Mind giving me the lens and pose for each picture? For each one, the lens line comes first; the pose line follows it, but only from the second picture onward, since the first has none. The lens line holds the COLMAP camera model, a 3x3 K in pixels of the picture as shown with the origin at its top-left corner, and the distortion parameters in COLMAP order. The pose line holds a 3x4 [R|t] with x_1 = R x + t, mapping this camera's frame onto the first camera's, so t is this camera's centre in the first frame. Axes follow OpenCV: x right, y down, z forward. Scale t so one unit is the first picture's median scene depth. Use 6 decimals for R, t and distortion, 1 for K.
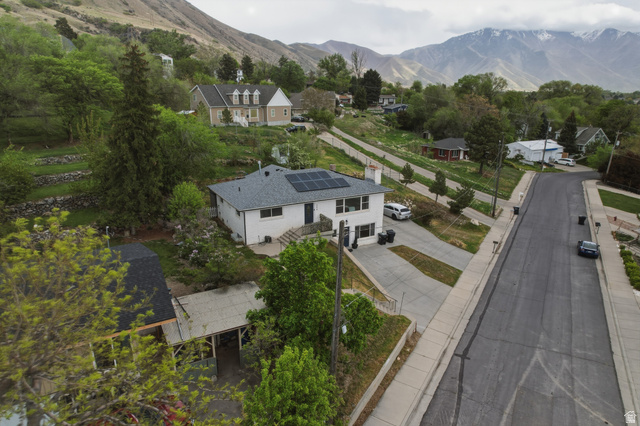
lens RADIAL K [[410.7, 0, 322.2], [0, 410.7, 213.8], [0, 0, 1]] dist [-0.071627, 0.063776]
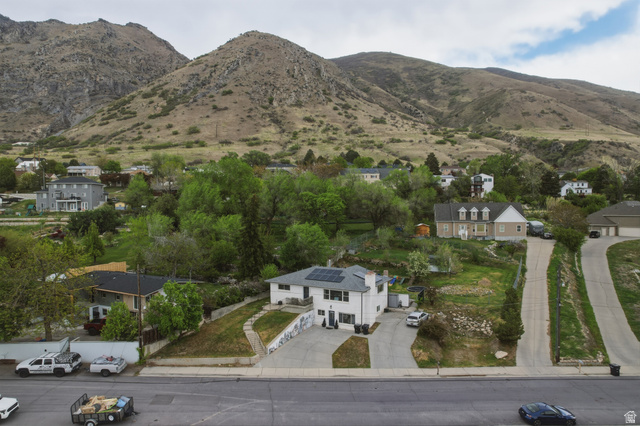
lens RADIAL K [[410.7, 0, 320.0], [0, 410.7, 216.3], [0, 0, 1]] dist [-0.071627, 0.063776]
pose [[0.528424, 0.016059, -0.848829, 1.089559], [-0.228625, 0.965577, -0.124059, -0.086572], [0.817618, 0.259620, 0.513906, 0.156425]]
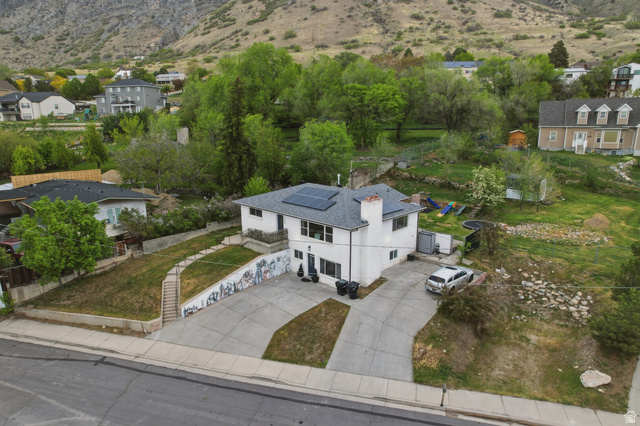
lens RADIAL K [[410.7, 0, 319.3], [0, 410.7, 214.0], [0, 0, 1]] dist [-0.071627, 0.063776]
pose [[0.284925, 0.212219, -0.934762, 0.788352], [-0.259830, 0.955773, 0.137790, -0.160004], [0.922662, 0.203619, 0.327465, 0.639360]]
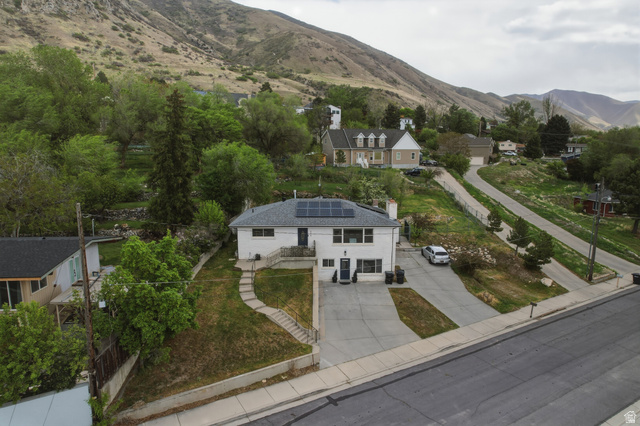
lens RADIAL K [[410.7, 0, 322.2], [0, 410.7, 214.6], [0, 0, 1]] dist [-0.071627, 0.063776]
pose [[0.881983, 0.073497, -0.465514, 0.409274], [-0.129147, 0.987646, -0.088755, 0.020965], [0.453240, 0.138400, 0.880579, 0.096312]]
